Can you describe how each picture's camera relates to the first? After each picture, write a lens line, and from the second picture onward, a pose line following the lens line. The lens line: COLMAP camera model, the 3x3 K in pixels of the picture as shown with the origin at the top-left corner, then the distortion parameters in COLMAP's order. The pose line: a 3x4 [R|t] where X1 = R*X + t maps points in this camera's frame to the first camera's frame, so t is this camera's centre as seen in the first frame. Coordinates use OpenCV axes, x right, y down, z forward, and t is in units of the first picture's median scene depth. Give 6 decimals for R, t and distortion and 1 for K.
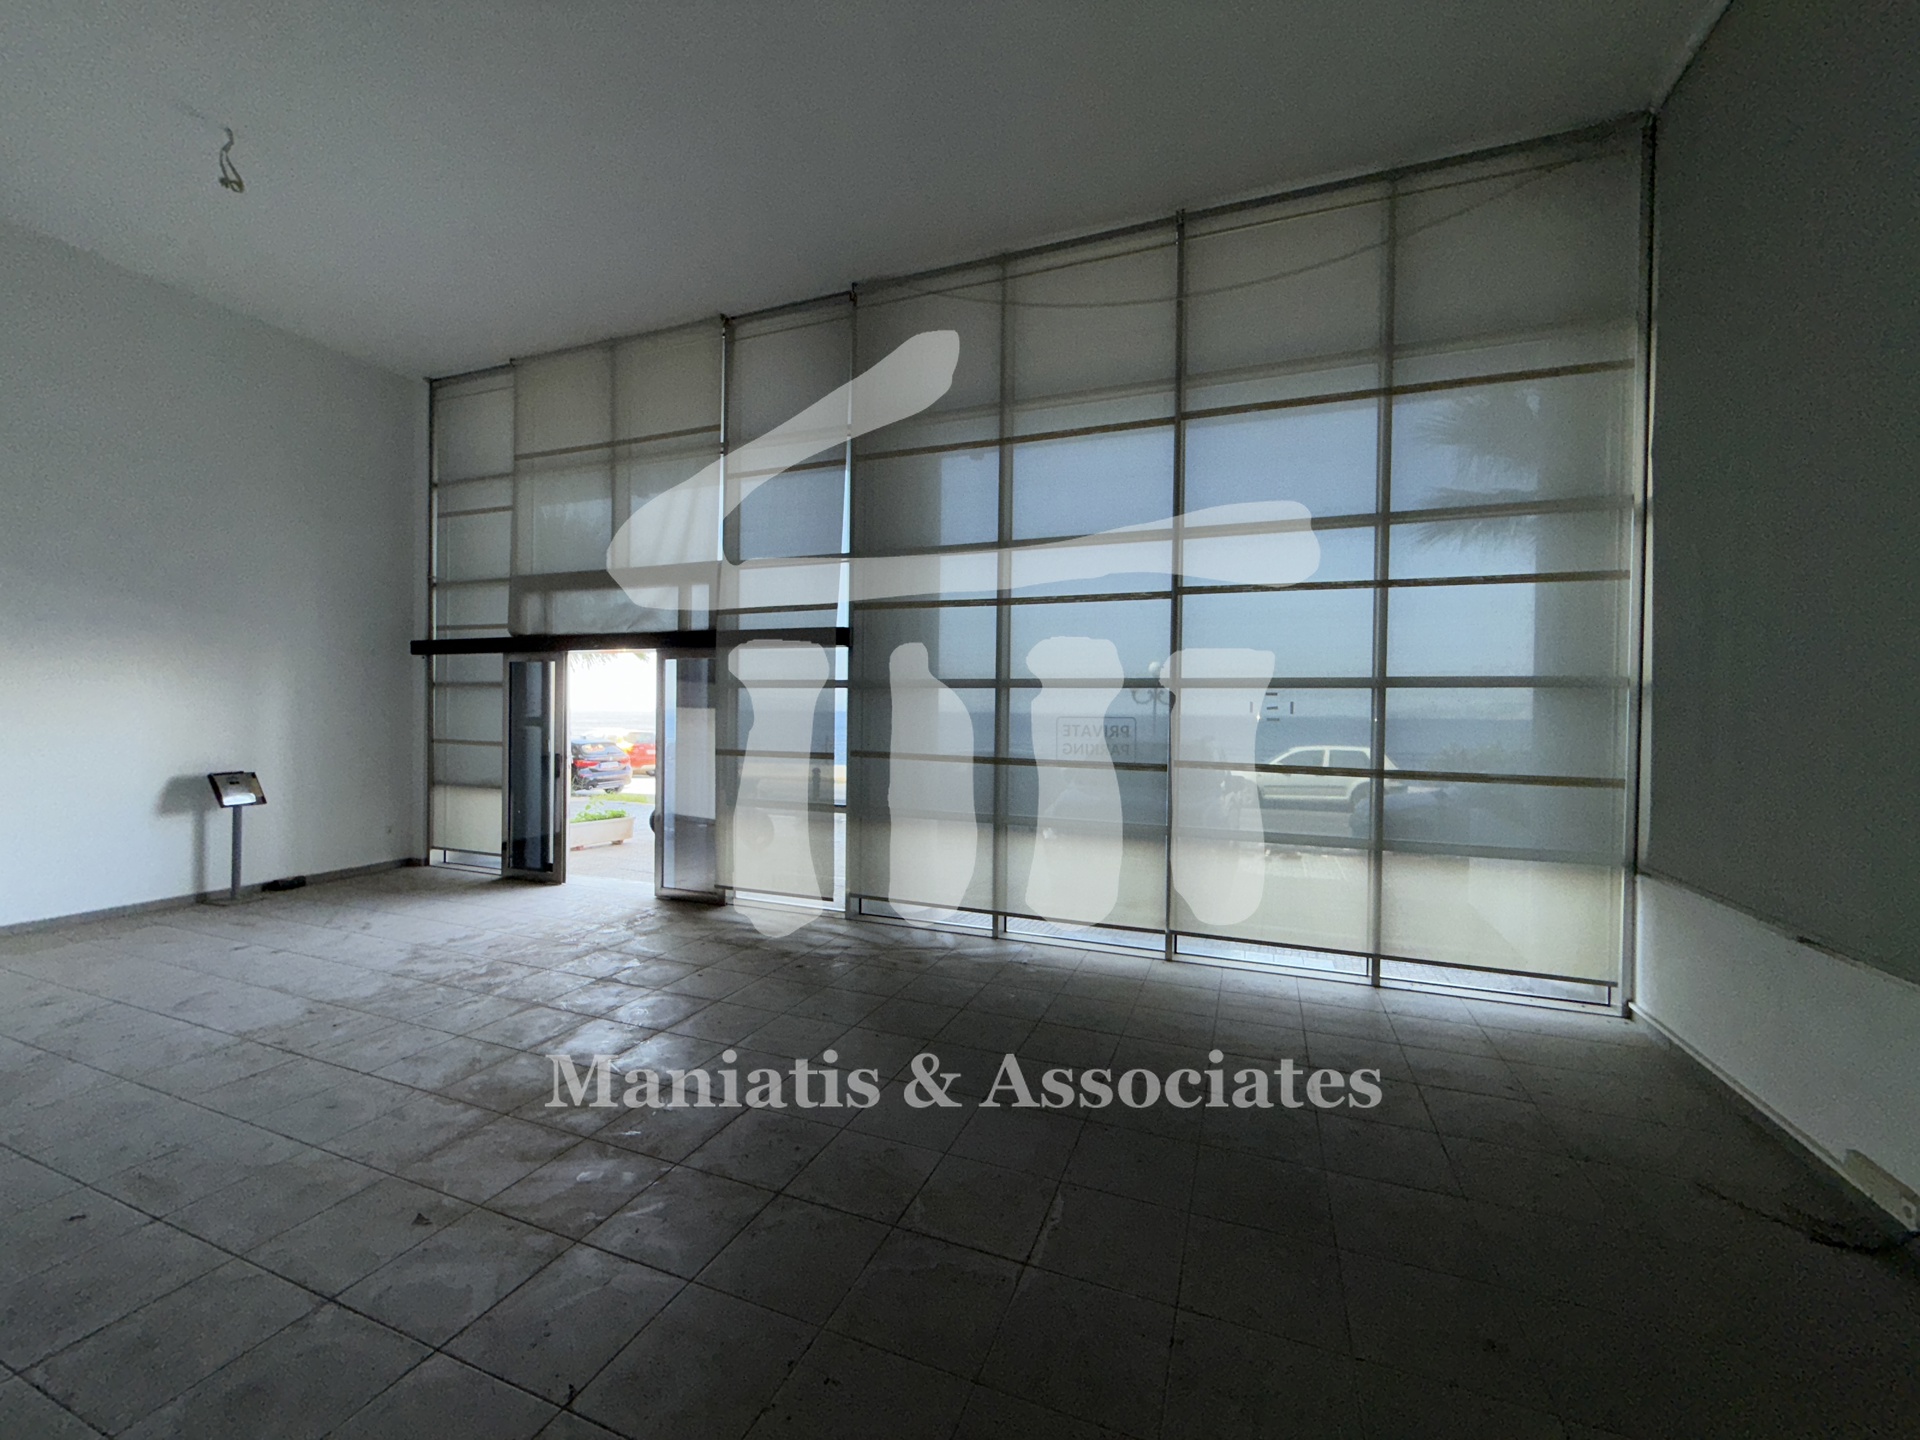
lens RADIAL K [[763.5, 0, 954.3], [0, 763.5, 719.6], [0, 0, 1]] dist [0.000246, 0.000122]
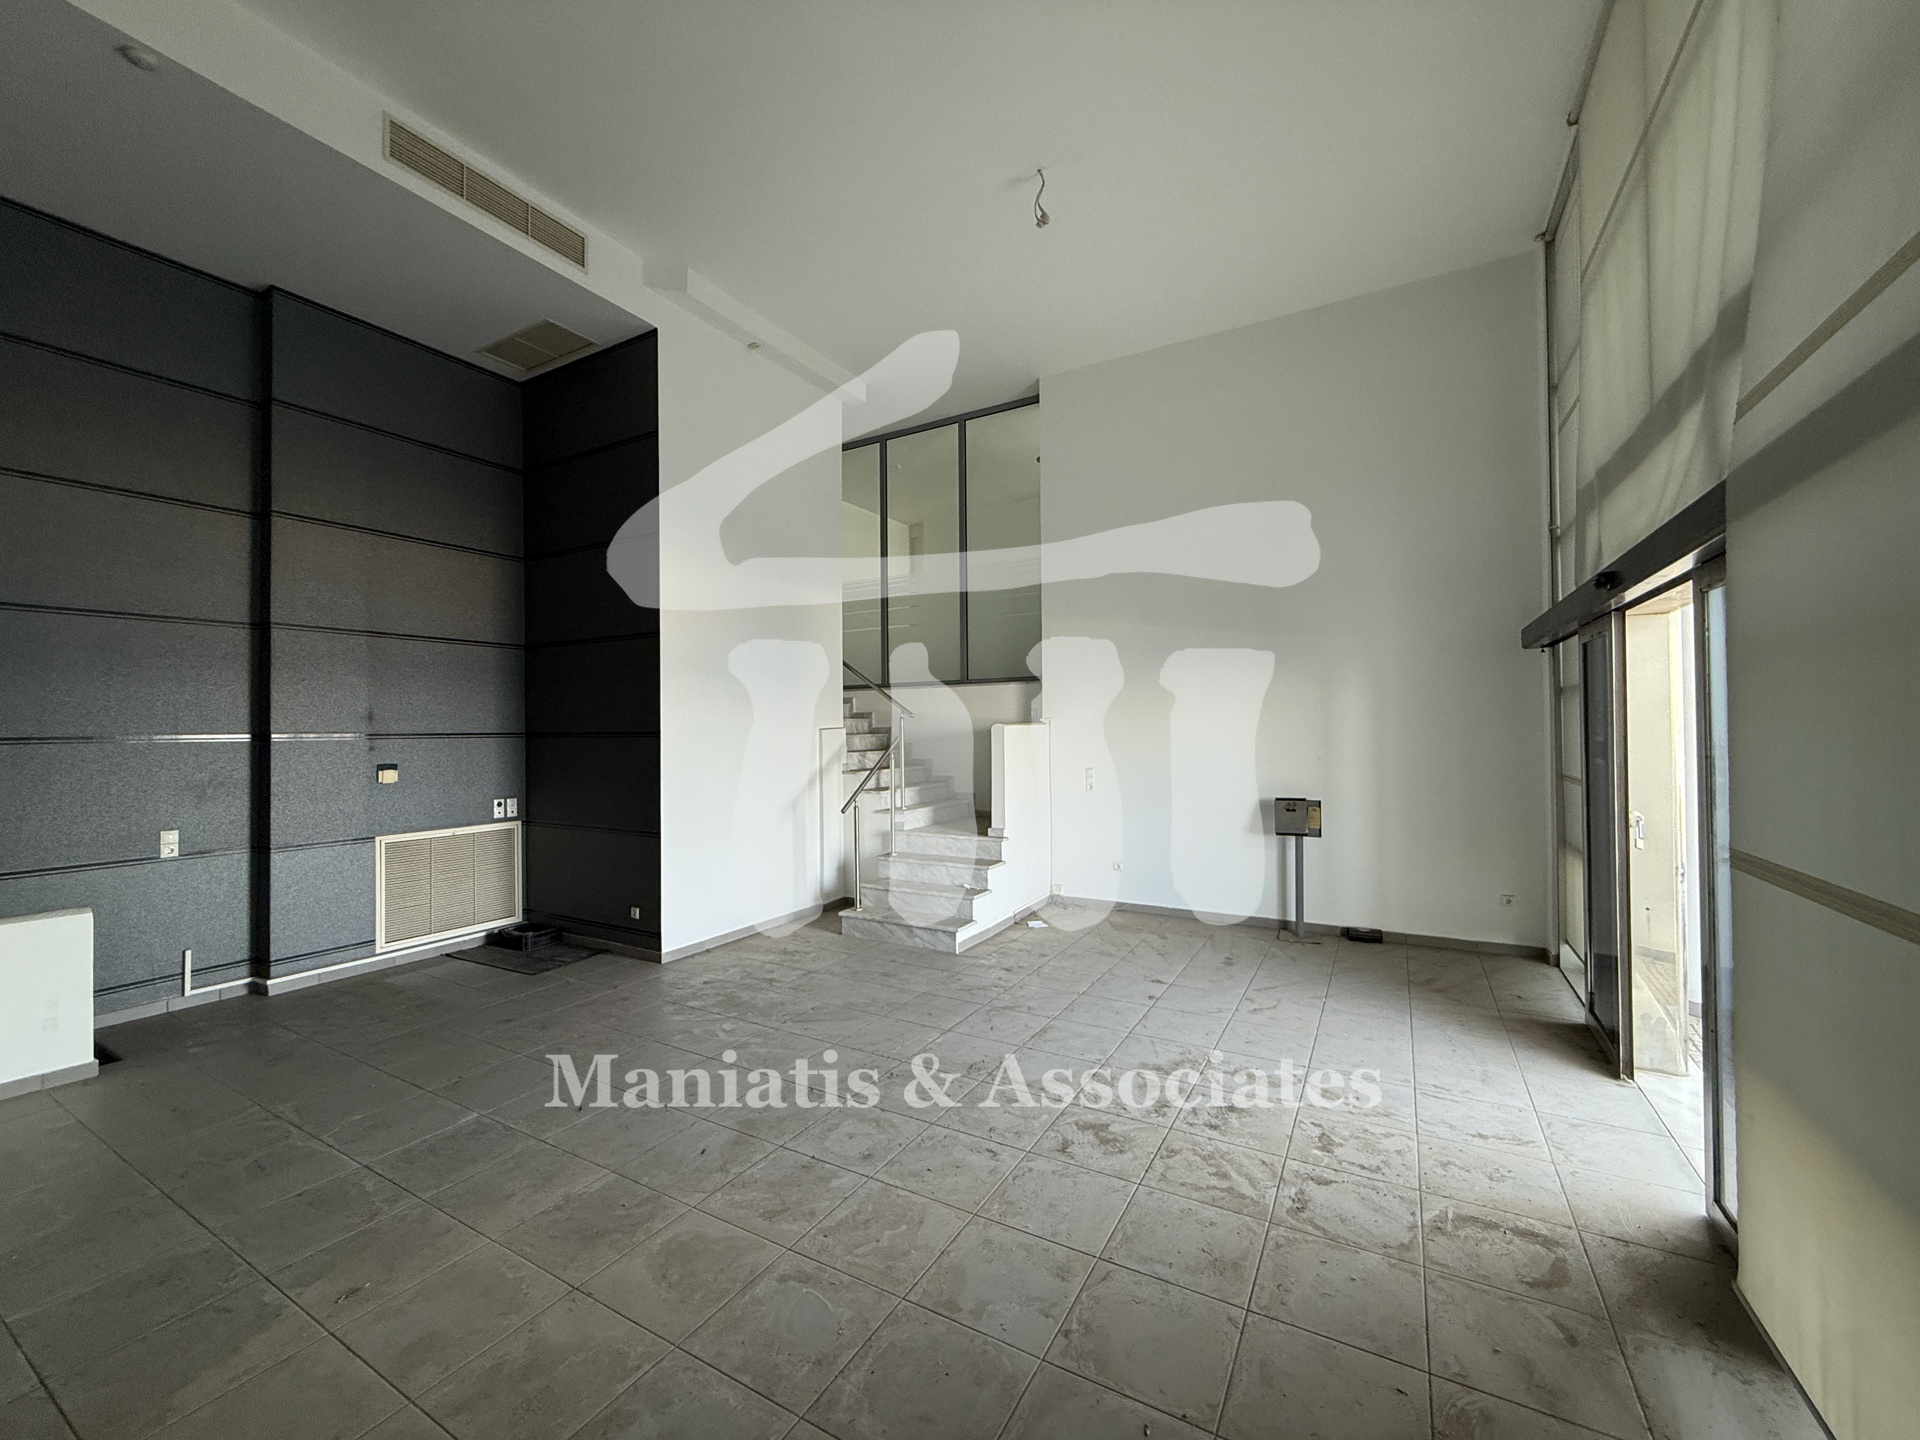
lens RADIAL K [[763.5, 0, 954.3], [0, 763.5, 719.6], [0, 0, 1]] dist [0.000246, 0.000122]
pose [[-0.145162, -0.021666, -0.989171, 0.050585], [-0.003486, 0.999765, -0.021387, -0.007477], [0.989402, 0.000344, -0.145203, 0.764145]]
